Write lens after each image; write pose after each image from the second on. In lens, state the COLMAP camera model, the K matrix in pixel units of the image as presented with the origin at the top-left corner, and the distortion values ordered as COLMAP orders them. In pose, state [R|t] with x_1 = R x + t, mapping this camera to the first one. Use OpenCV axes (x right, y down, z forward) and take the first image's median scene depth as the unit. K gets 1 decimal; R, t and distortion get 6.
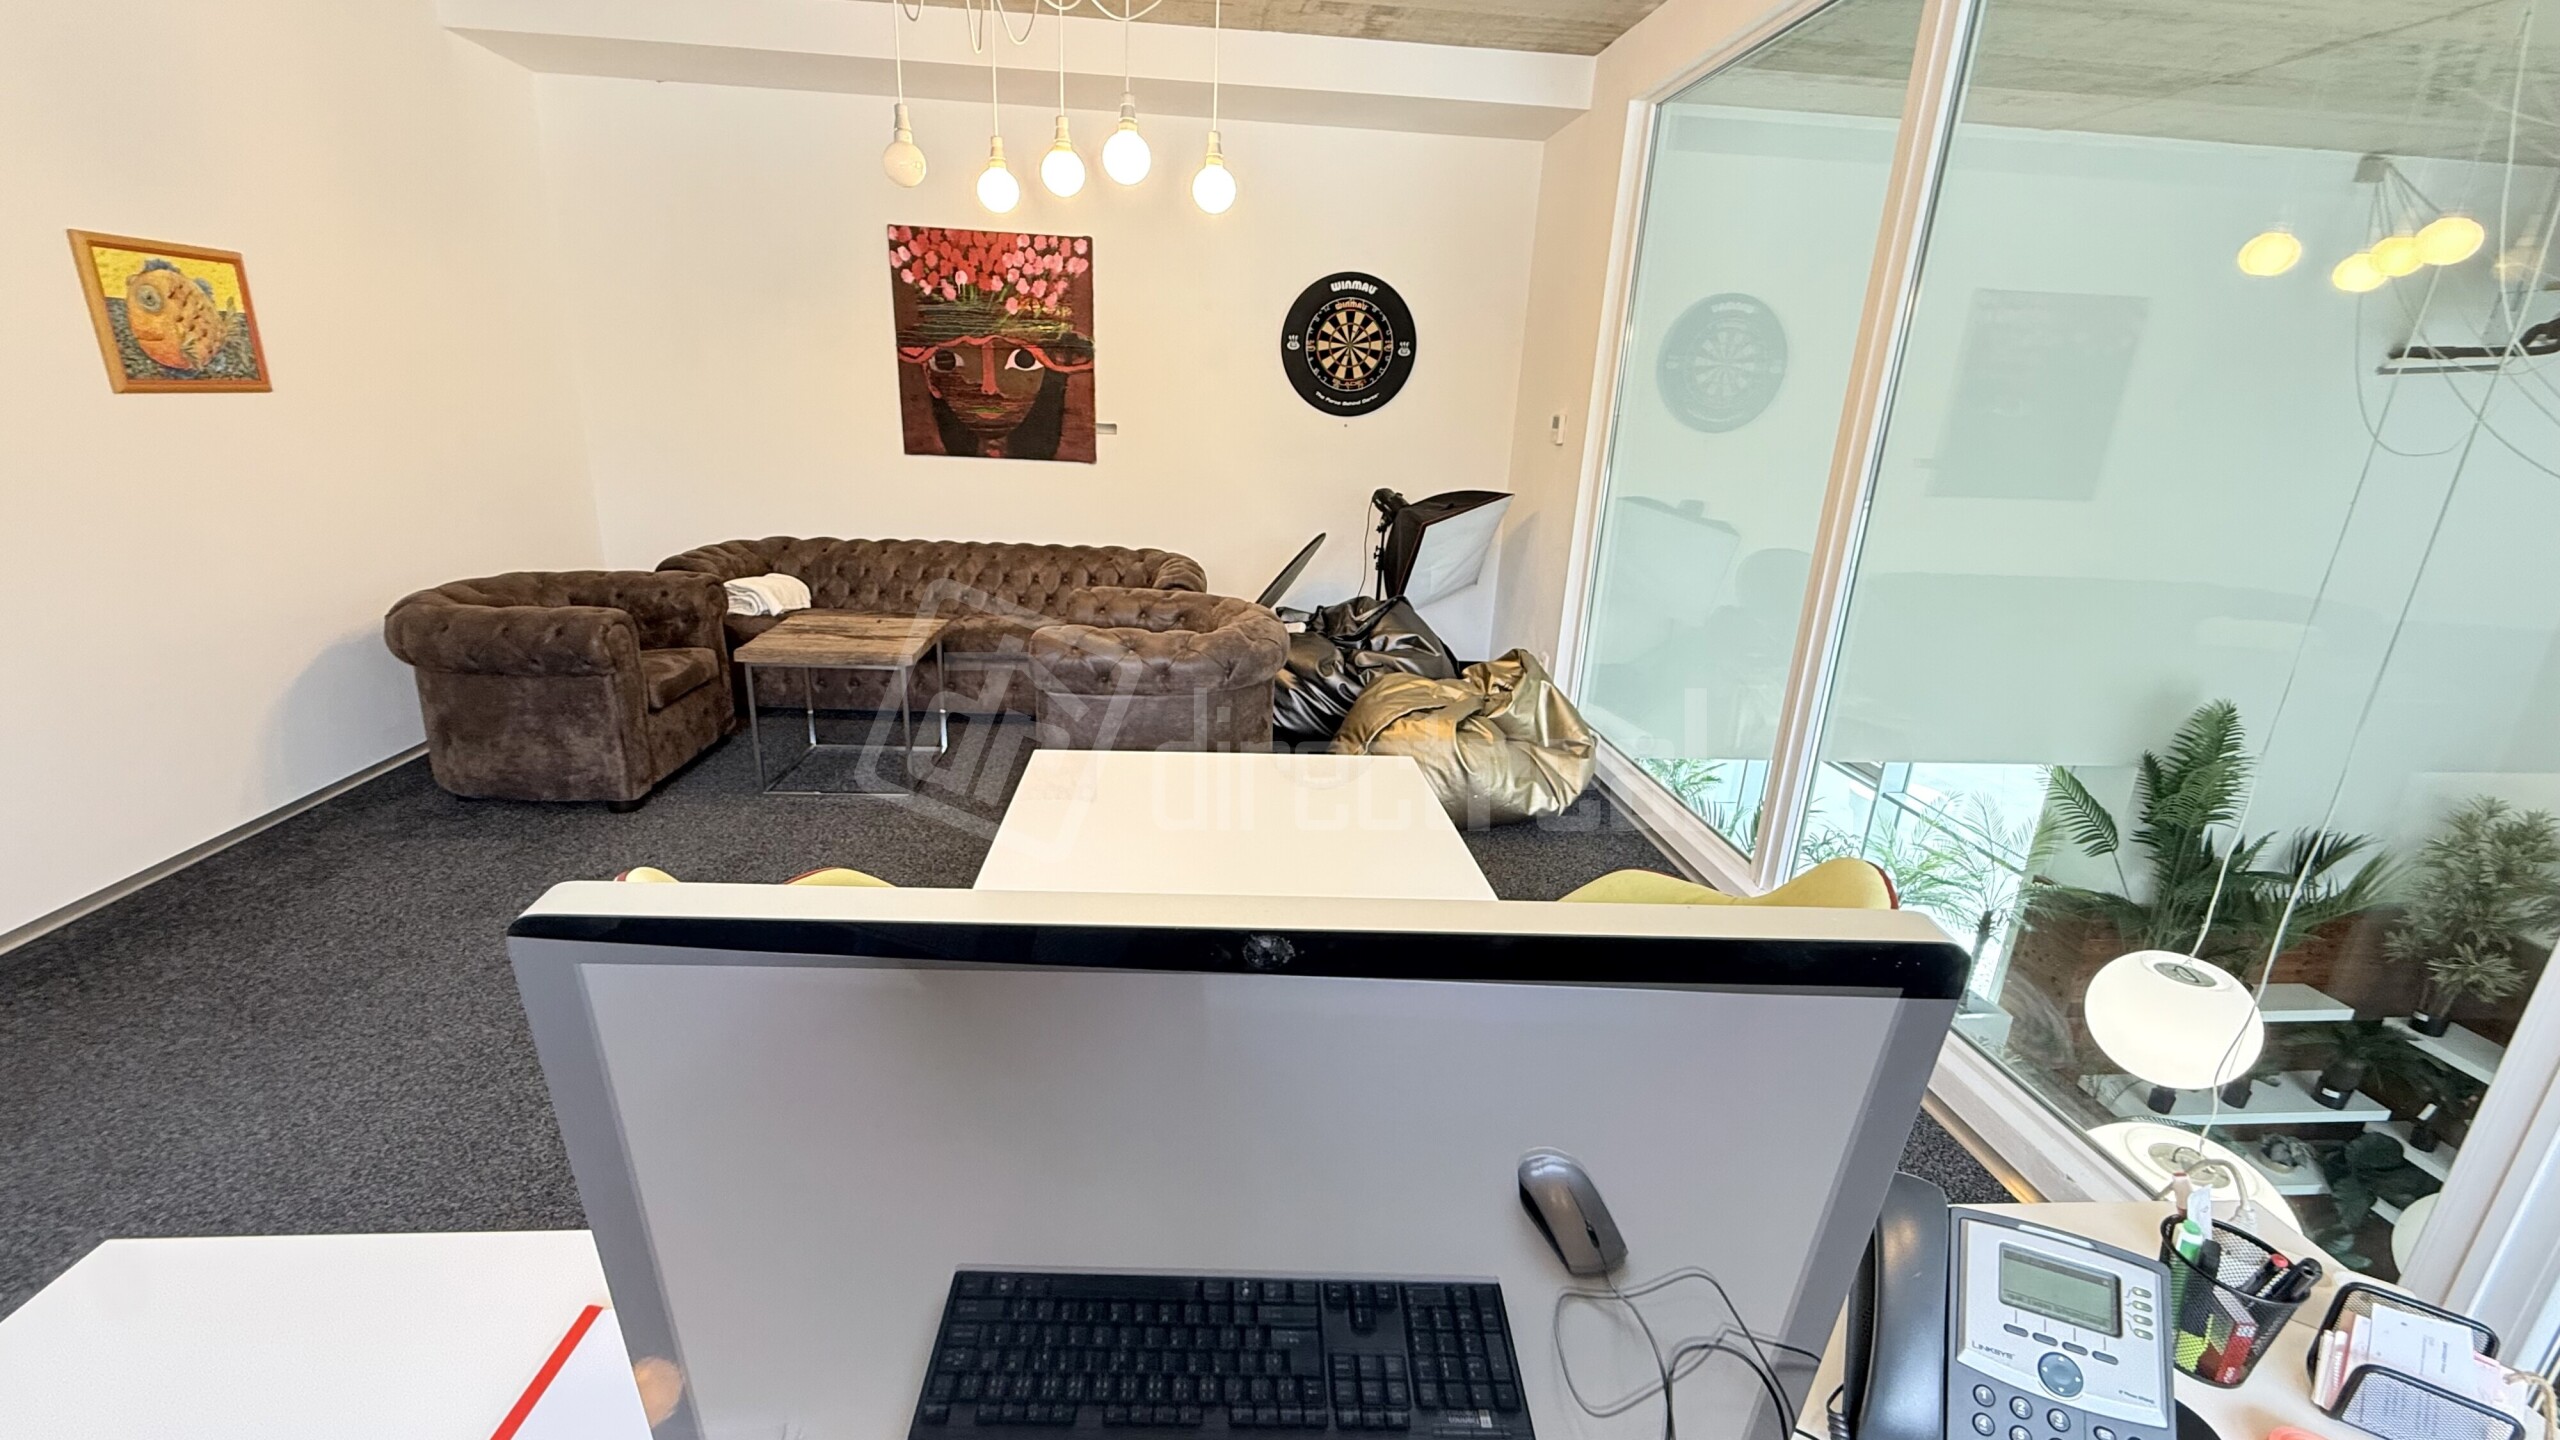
lens RADIAL K [[1019.0, 0, 1269.8], [0, 1019.0, 715.3], [0, 0, 1]] dist [0.001334, -0.000250]
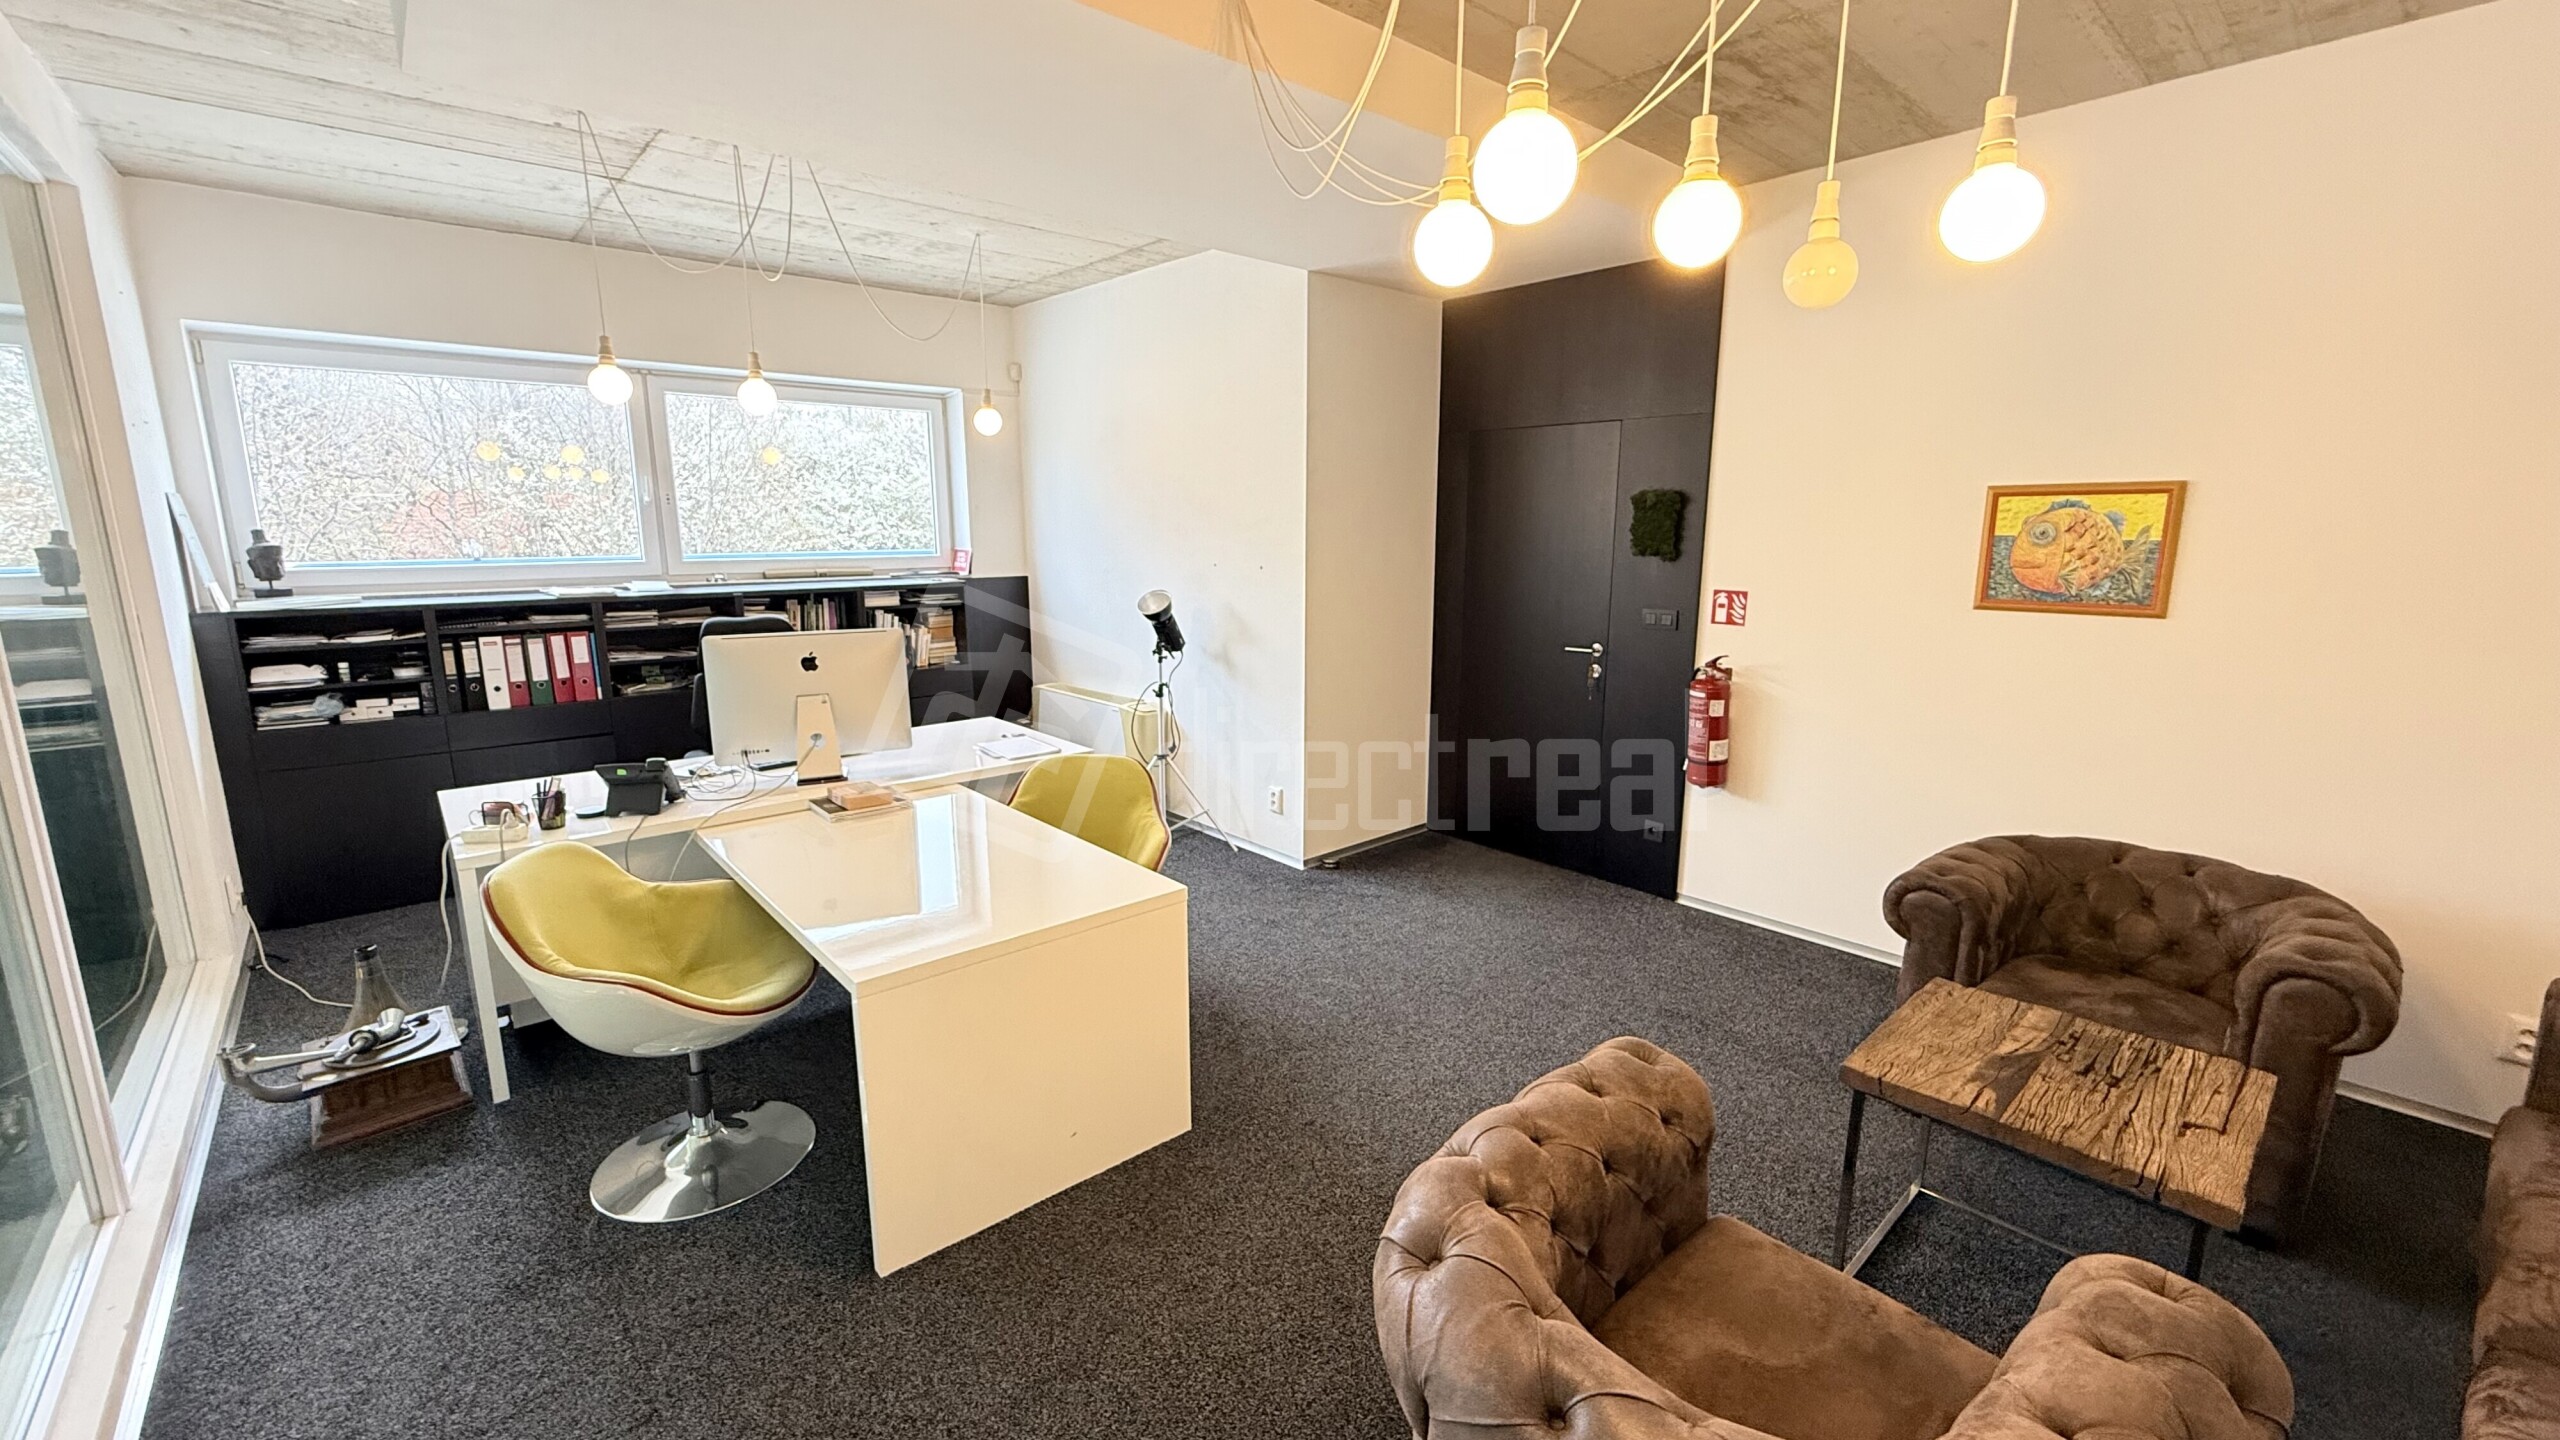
lens RADIAL K [[1019.0, 0, 1269.8], [0, 1019.0, 715.3], [0, 0, 1]] dist [0.001334, -0.000250]
pose [[-0.797067, 0.070303, -0.599785, 0.176405], [-0.213245, 0.896451, 0.388461, -0.282924], [0.564988, 0.437531, -0.699539, 0.816363]]
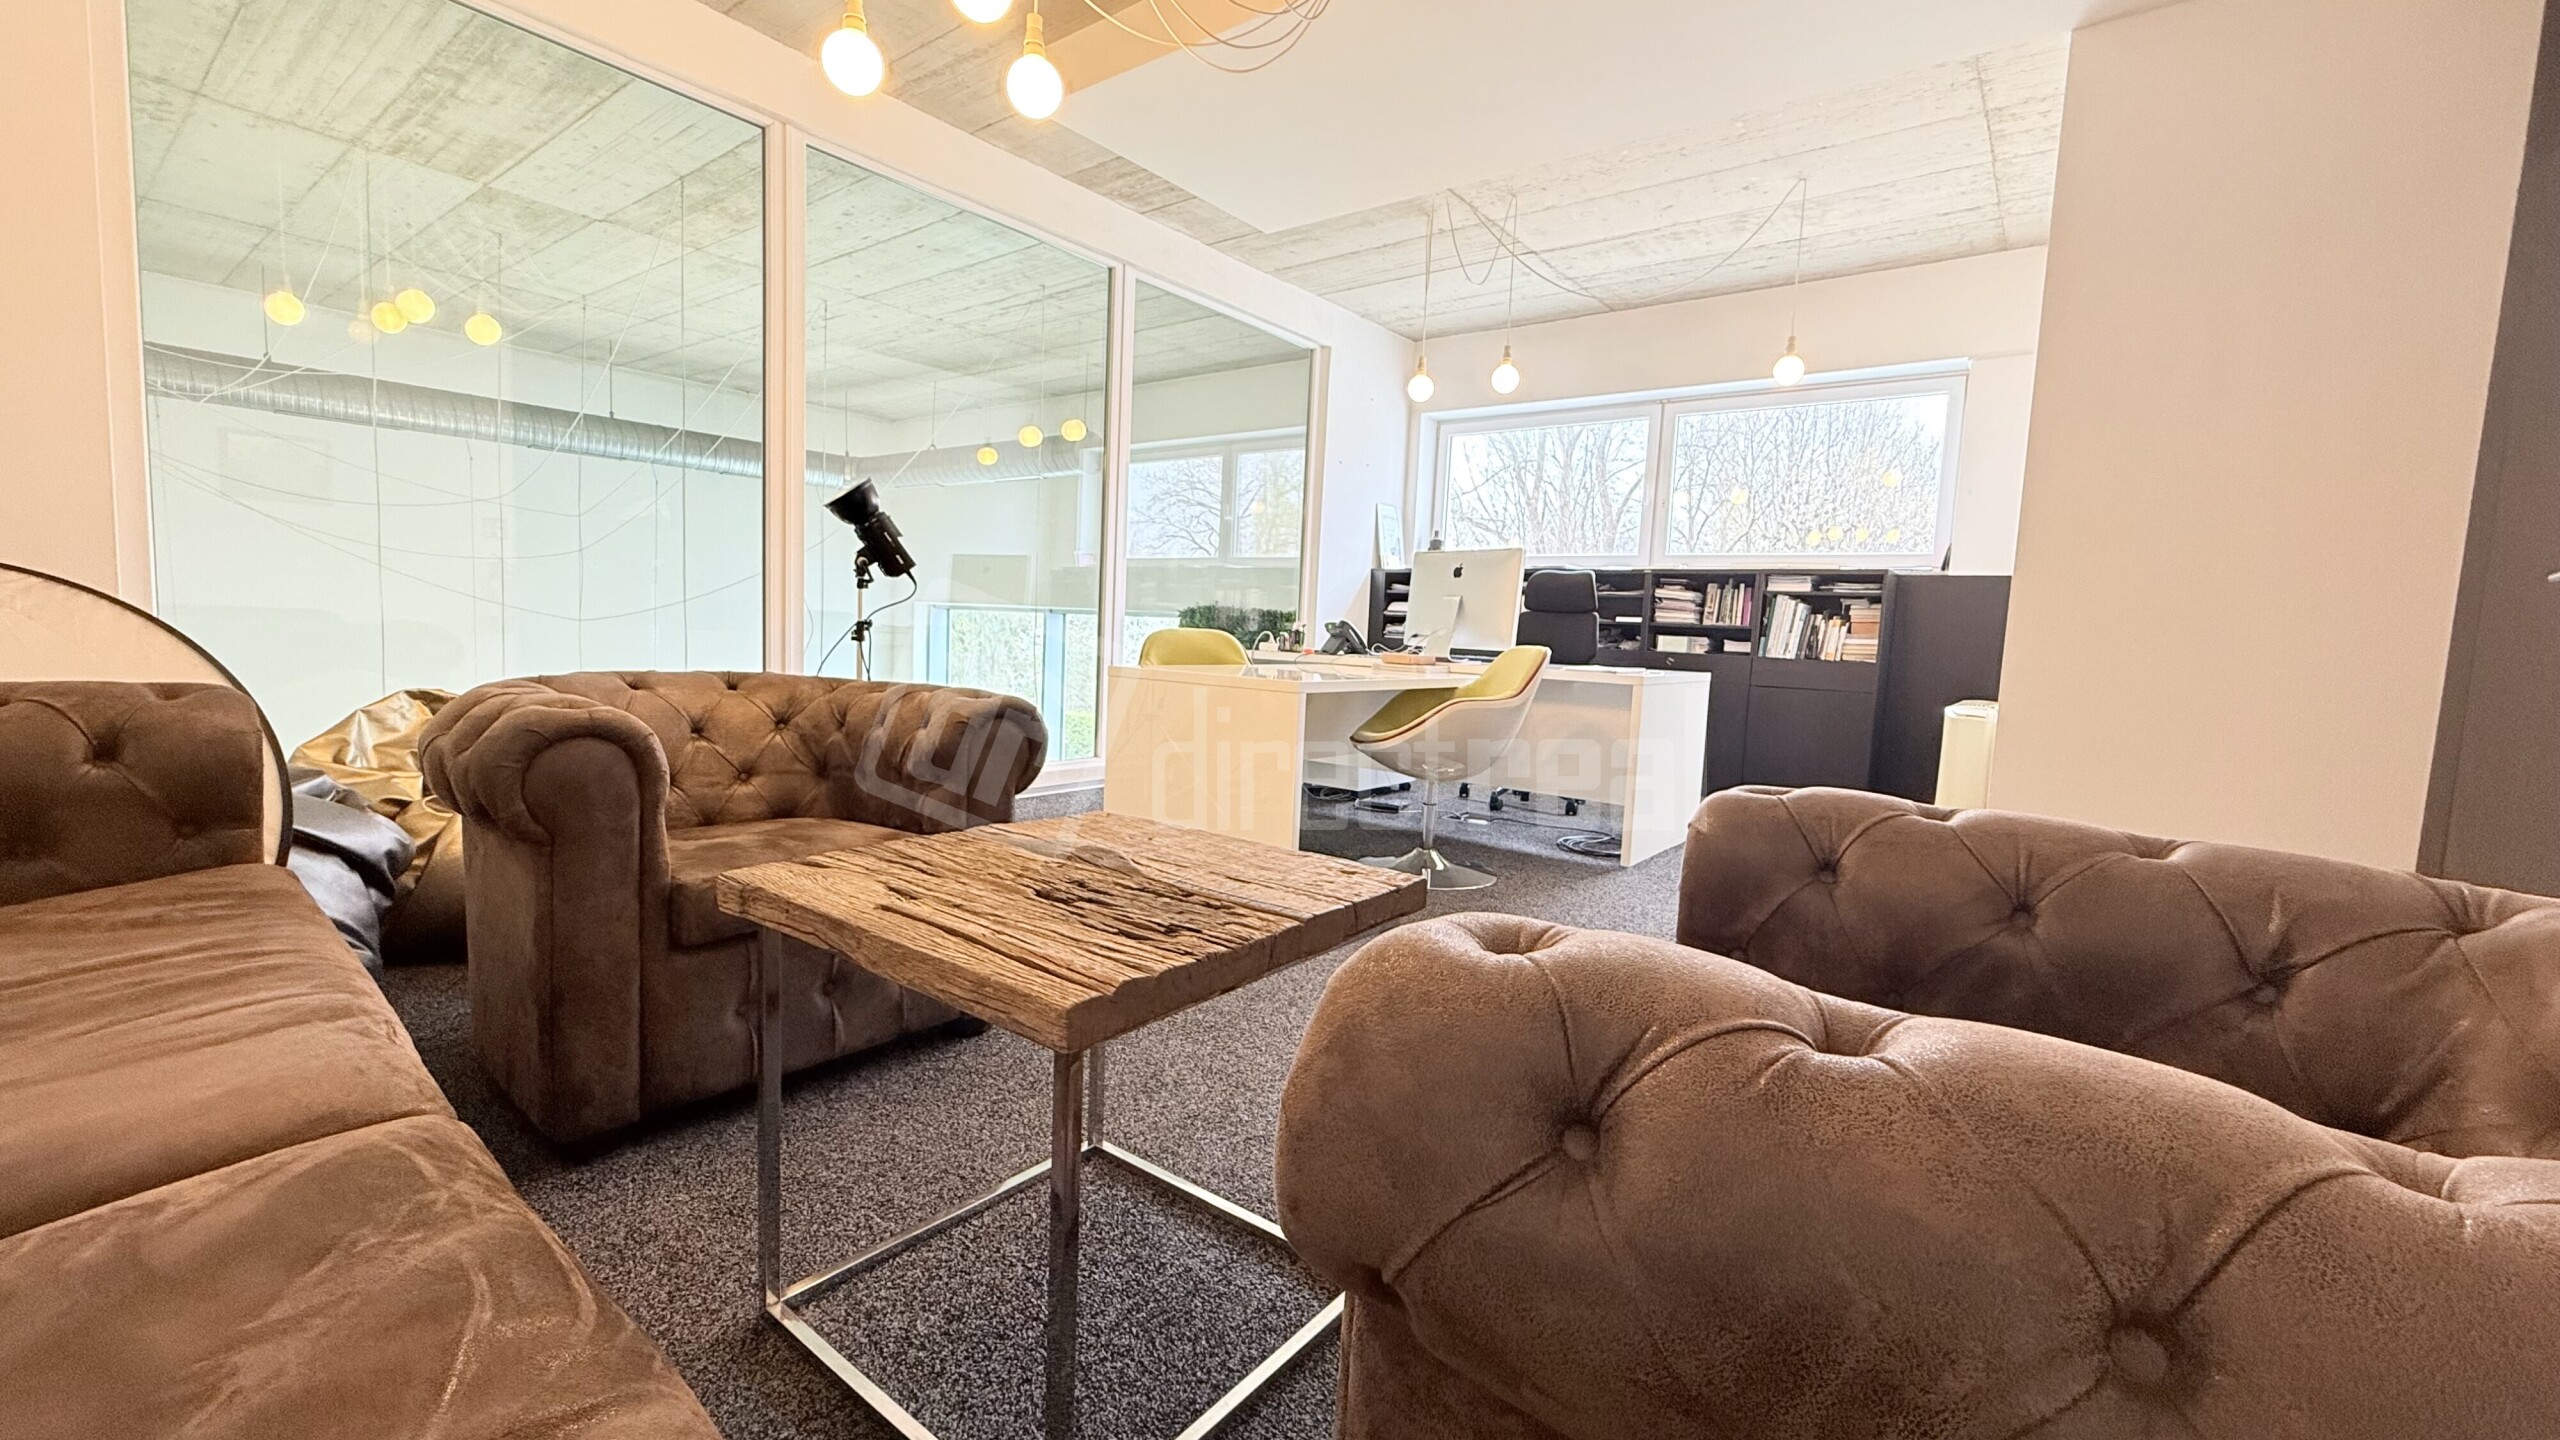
lens RADIAL K [[1019.0, 0, 1269.8], [0, 1019.0, 715.3], [0, 0, 1]] dist [0.001334, -0.000250]
pose [[-0.733006, -0.136662, 0.666353, -0.512522], [0.127716, 0.934538, 0.332156, -0.175978], [-0.668125, 0.328576, -0.667568, 0.893504]]
